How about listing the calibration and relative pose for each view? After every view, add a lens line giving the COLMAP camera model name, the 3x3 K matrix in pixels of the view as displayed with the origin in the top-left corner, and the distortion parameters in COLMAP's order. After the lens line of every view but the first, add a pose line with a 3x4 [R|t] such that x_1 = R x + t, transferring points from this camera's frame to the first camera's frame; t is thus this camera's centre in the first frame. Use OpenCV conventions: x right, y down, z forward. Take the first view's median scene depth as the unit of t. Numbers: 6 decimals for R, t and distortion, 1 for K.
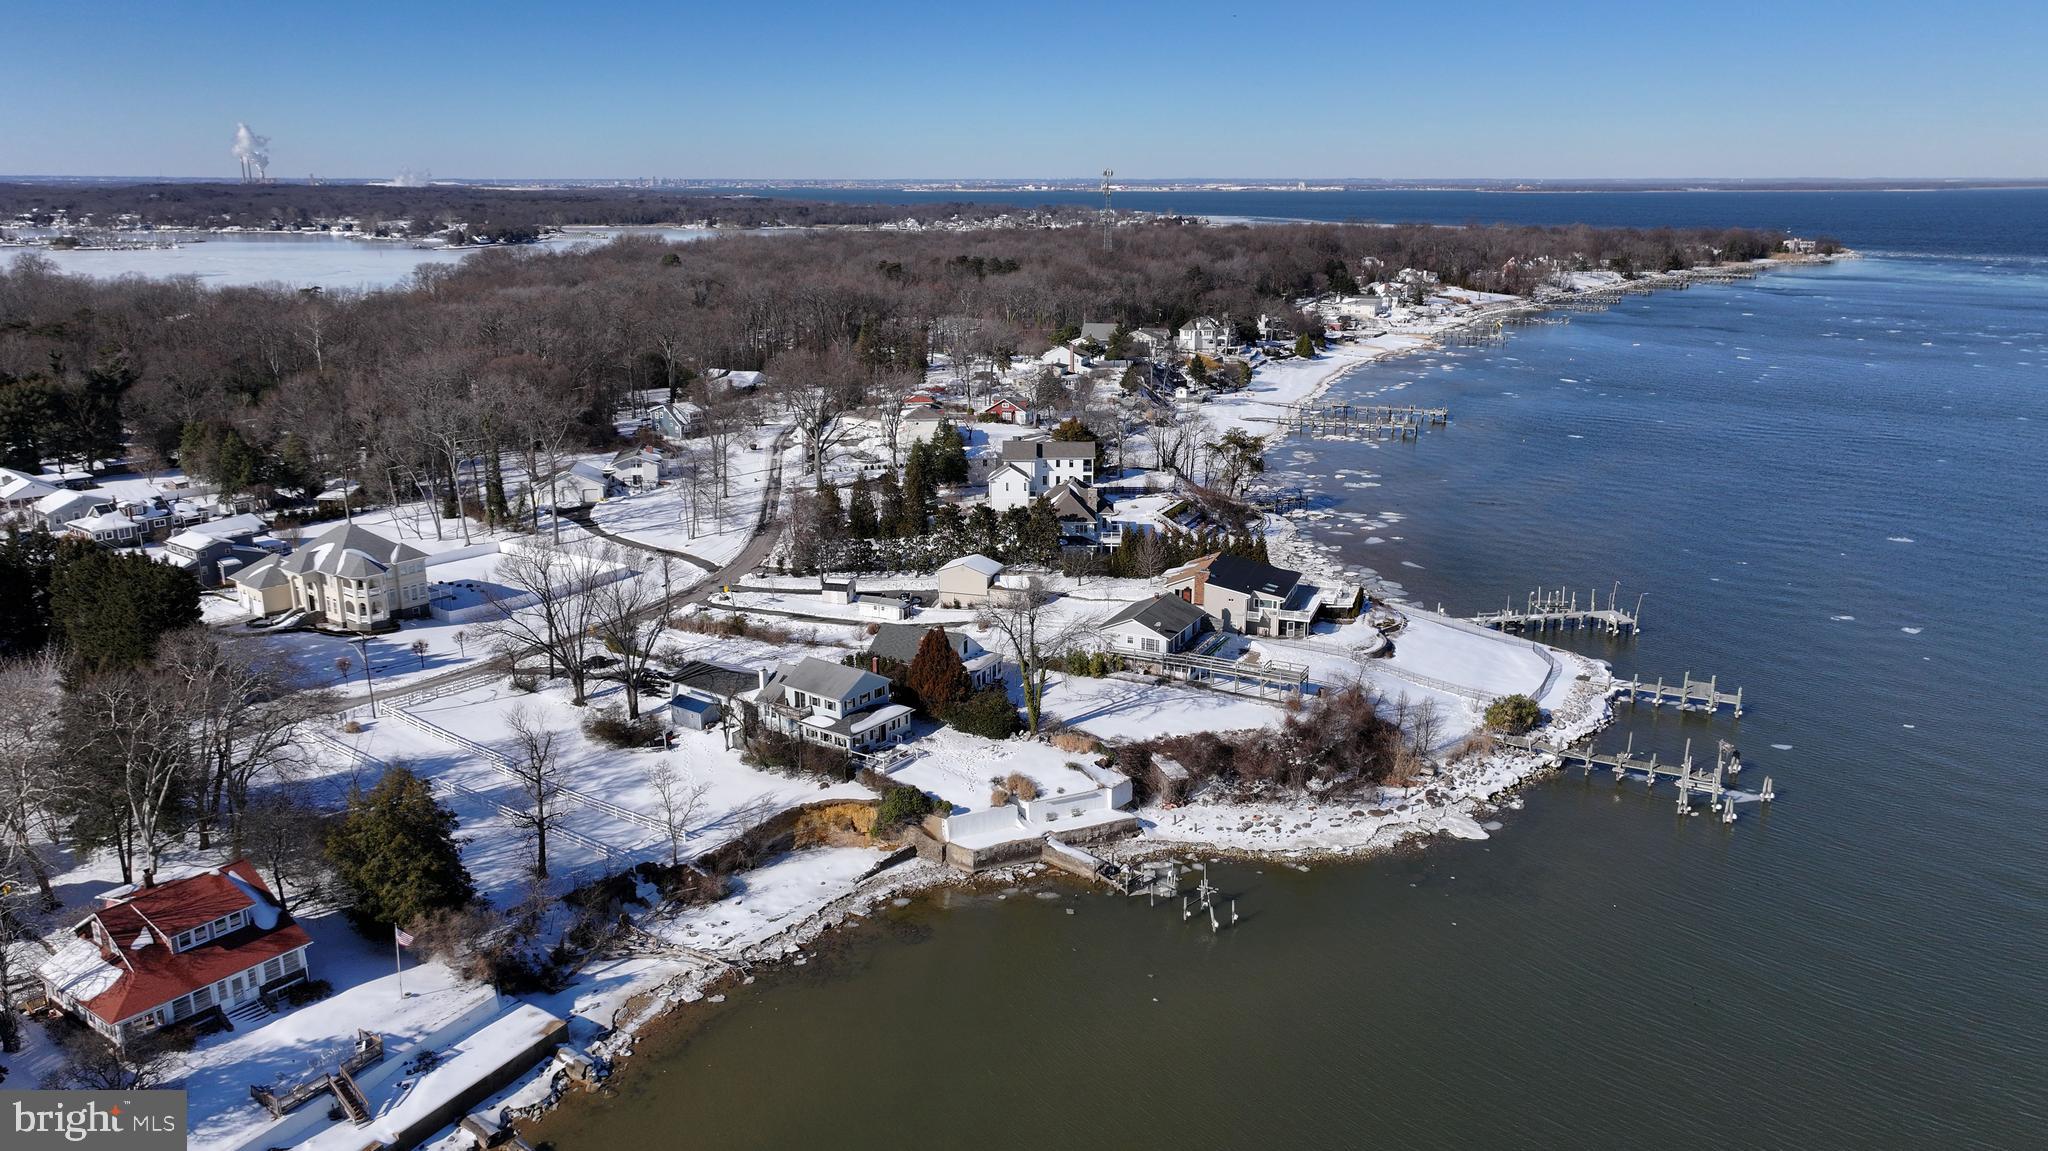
lens RADIAL K [[1423.3, 0, 1024.0], [0, 1423.3, 575.5], [0, 0, 1]] dist [0.005092, 0.002962]
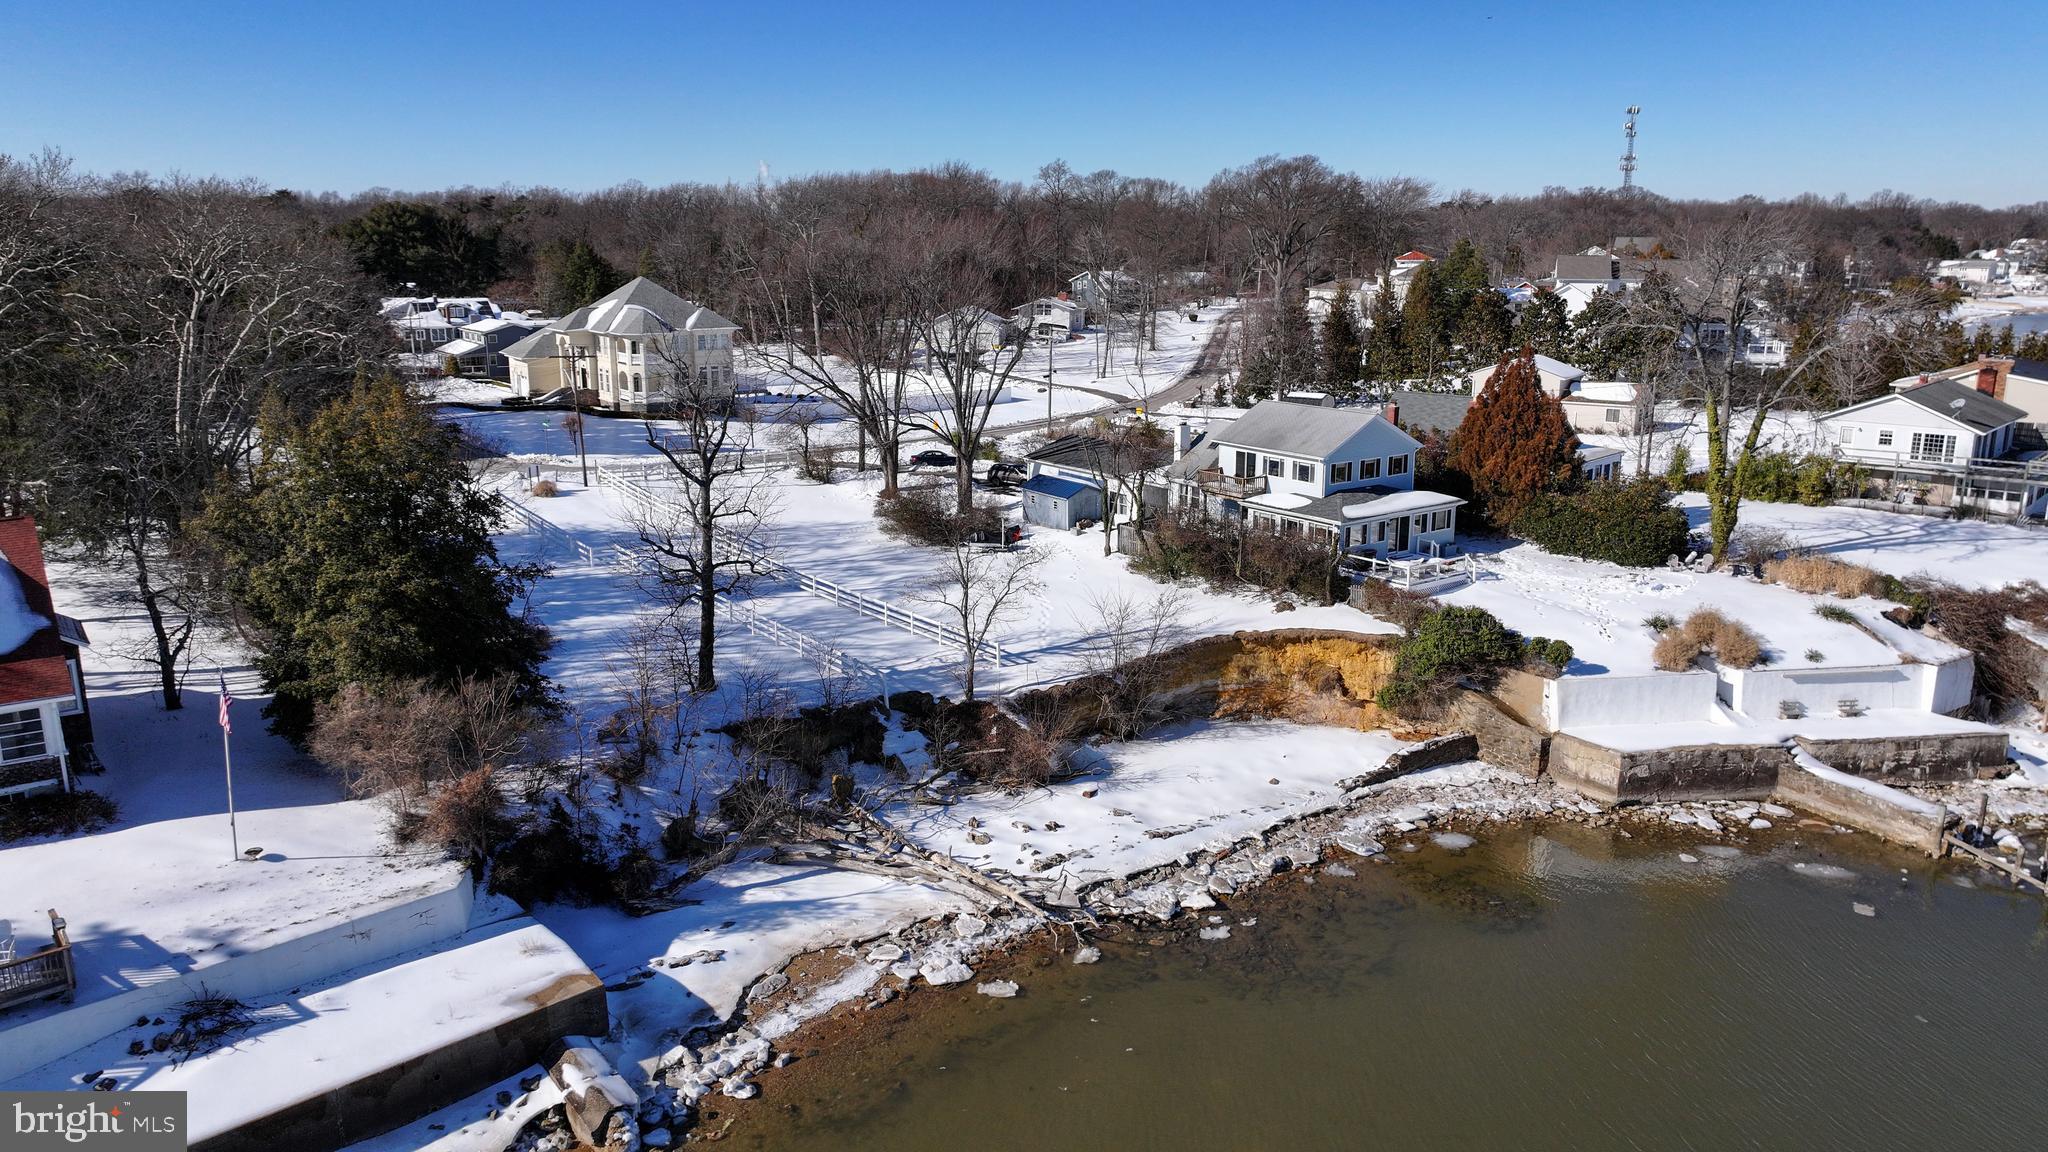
lens RADIAL K [[1423.3, 0, 1024.0], [0, 1423.3, 576.0], [0, 0, 1]] dist [0.005092, 0.002962]
pose [[0.952580, 0.067850, -0.296627, -0.083015], [-0.074769, 0.997128, -0.012032, 0.155426], [0.294959, 0.033640, 0.954917, 0.514294]]
